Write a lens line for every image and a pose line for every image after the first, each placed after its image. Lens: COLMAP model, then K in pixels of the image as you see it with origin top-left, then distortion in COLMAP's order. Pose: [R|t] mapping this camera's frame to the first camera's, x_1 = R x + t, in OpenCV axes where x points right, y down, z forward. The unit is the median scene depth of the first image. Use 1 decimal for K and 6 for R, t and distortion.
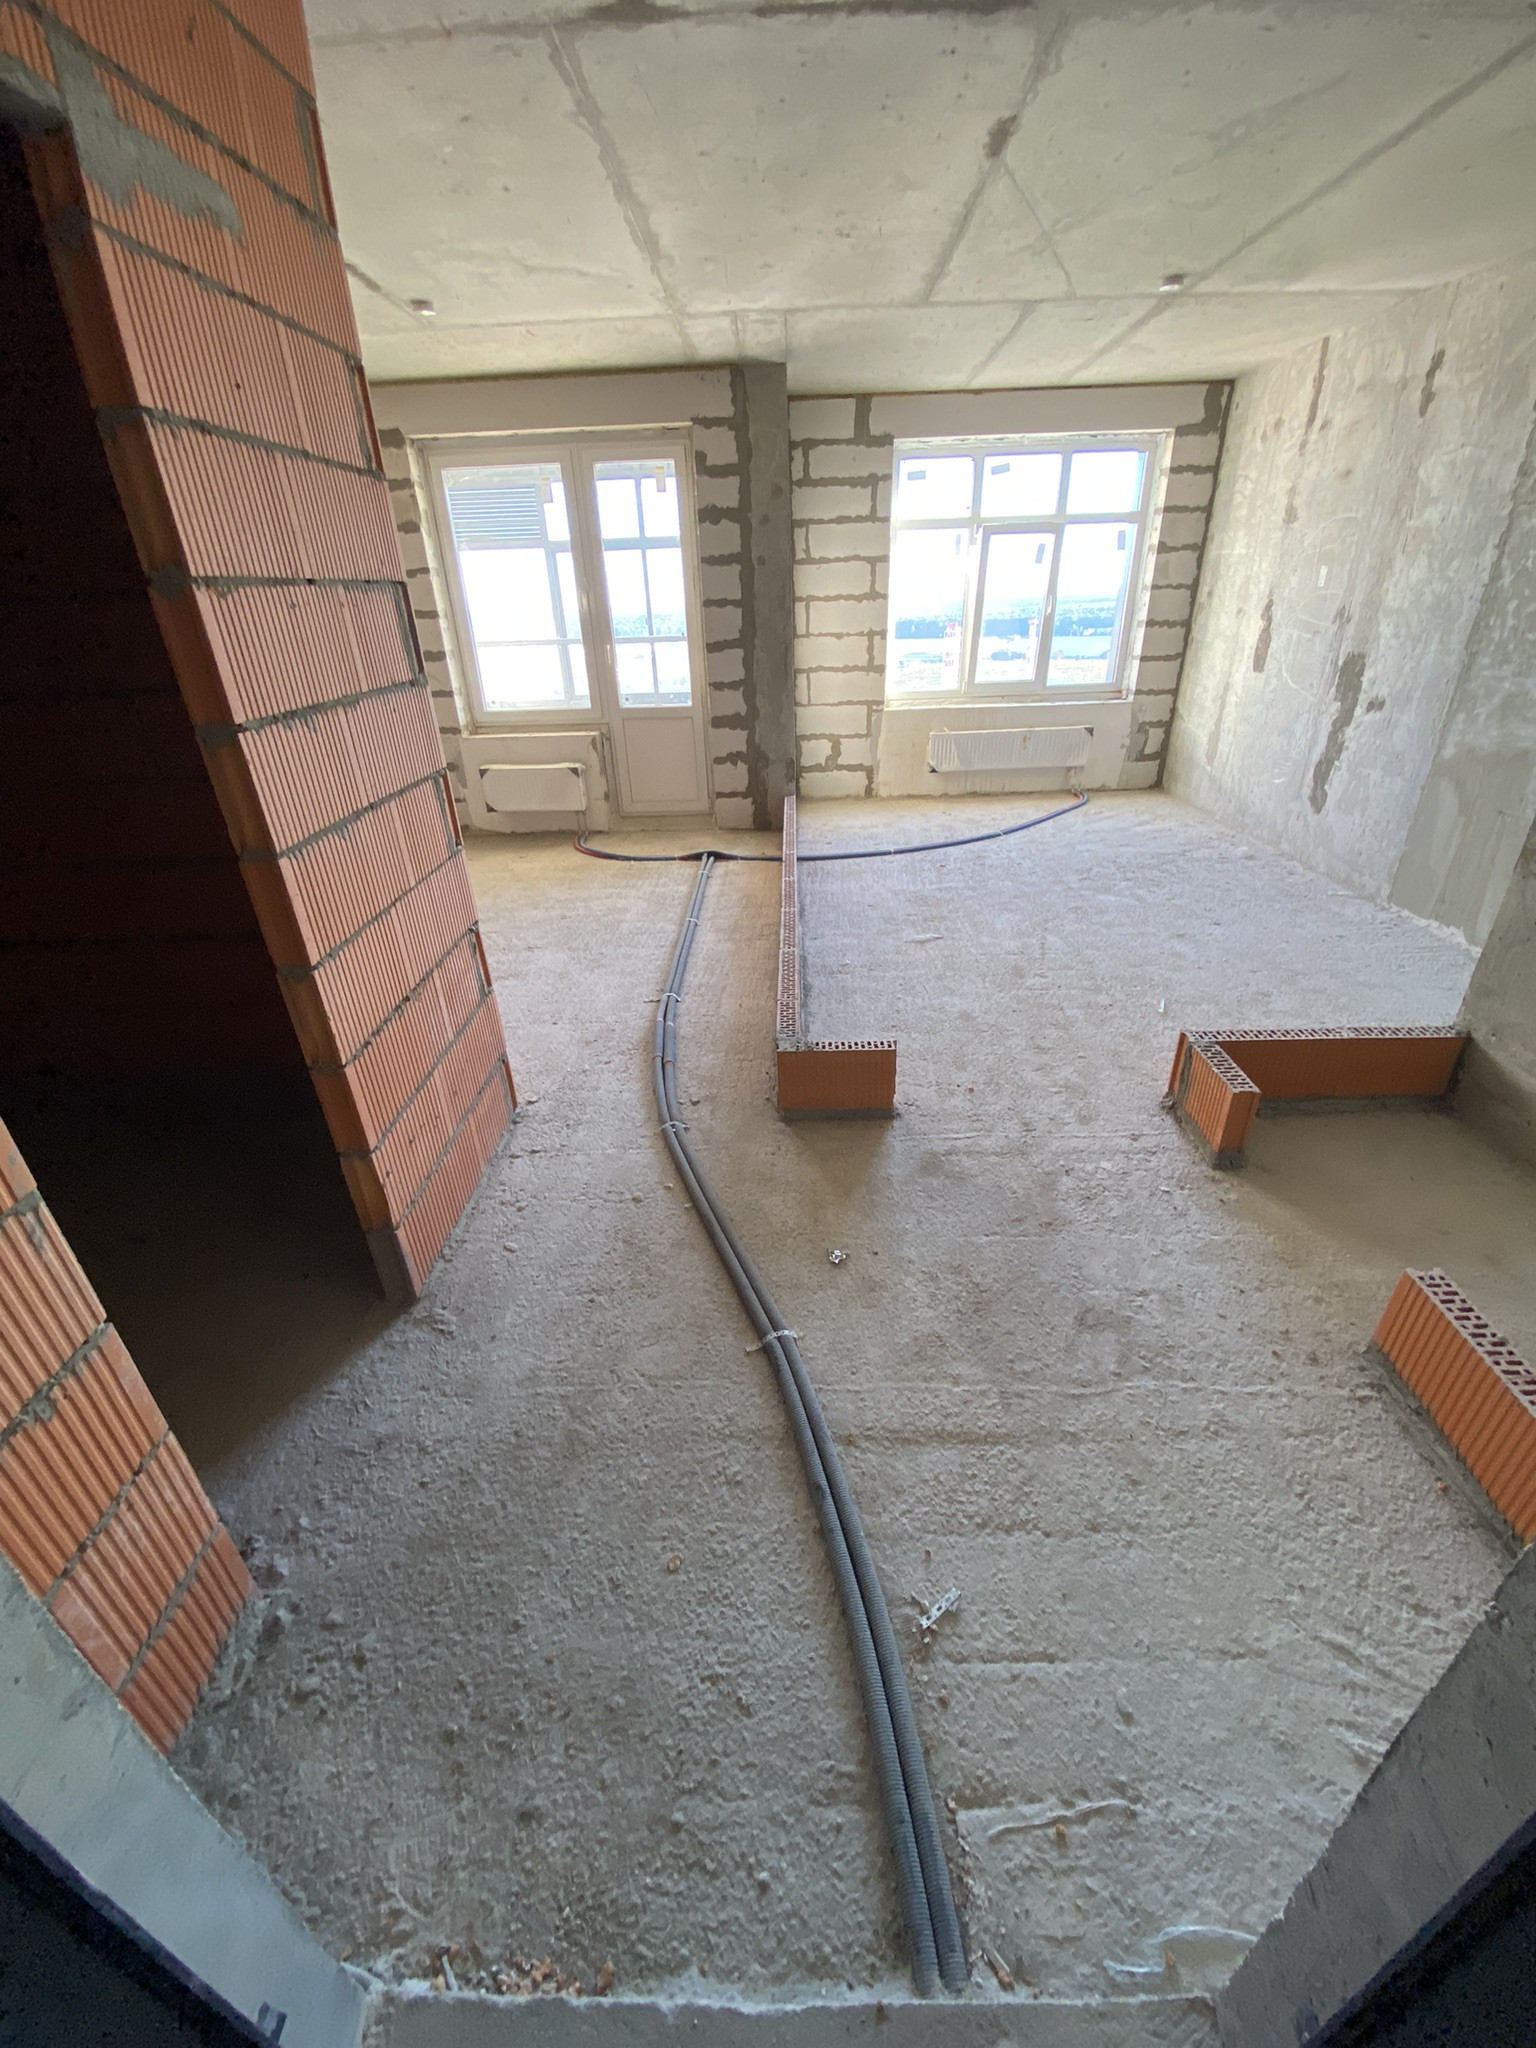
lens RADIAL K [[823.7, 0, 800.0], [0, 823.7, 1020.6], [0, 0, 1]] dist [0.045379, -0.039610]
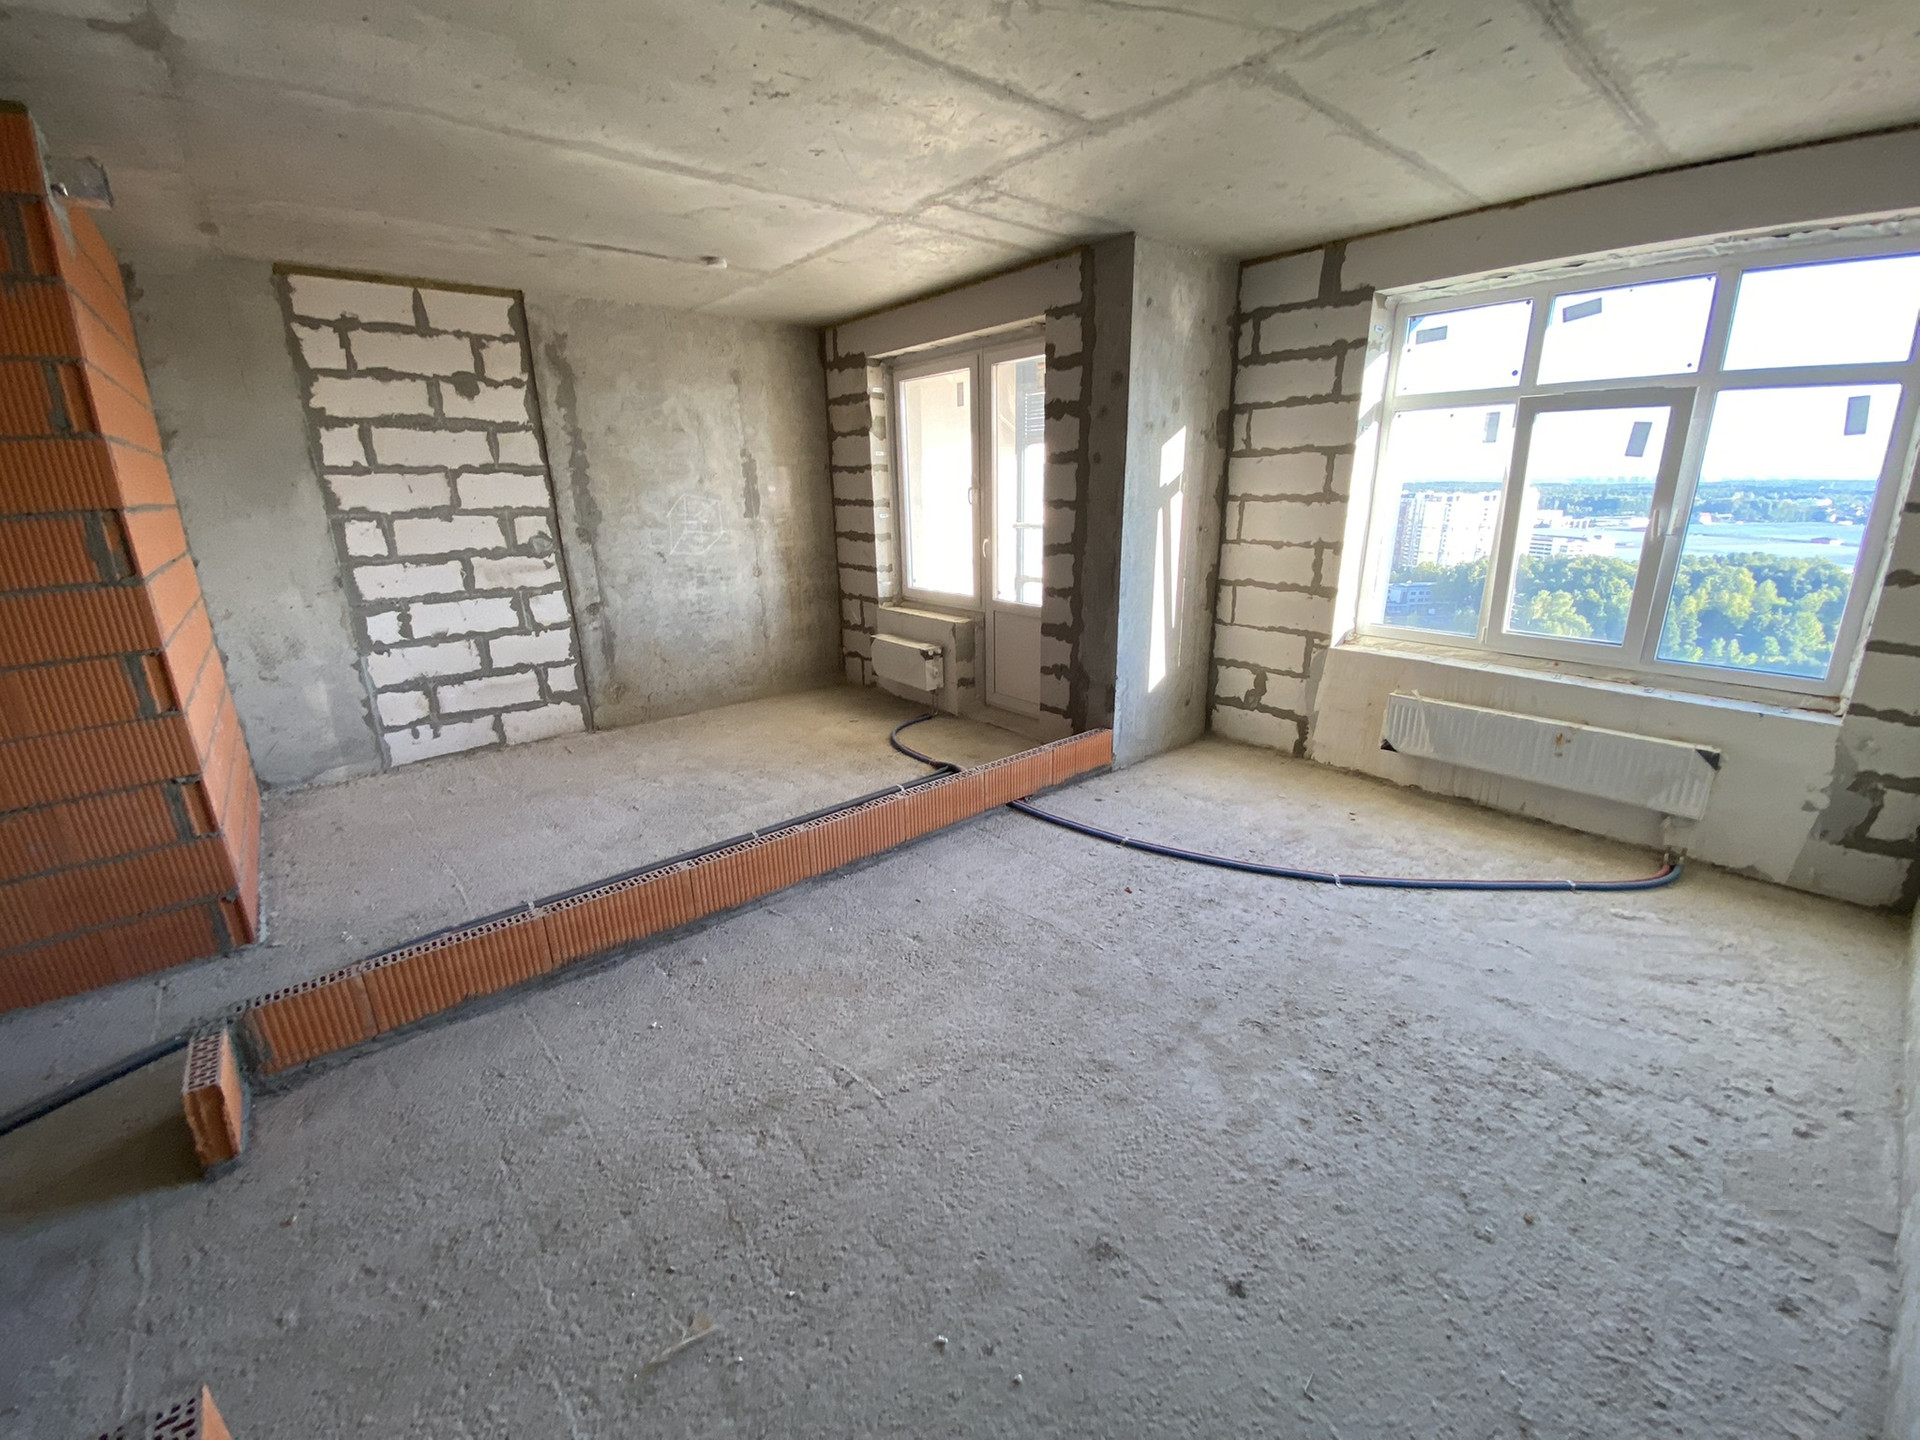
lens RADIAL K [[772.2, 0, 960.0], [0, 772.2, 720.0], [0, 0, 1]] dist [0.045379, -0.039610]
pose [[0.646878, 0.245429, -0.722021, 0.434744], [-0.351498, 0.936183, 0.003311, -0.235041], [0.676756, 0.251647, 0.691864, 0.391705]]
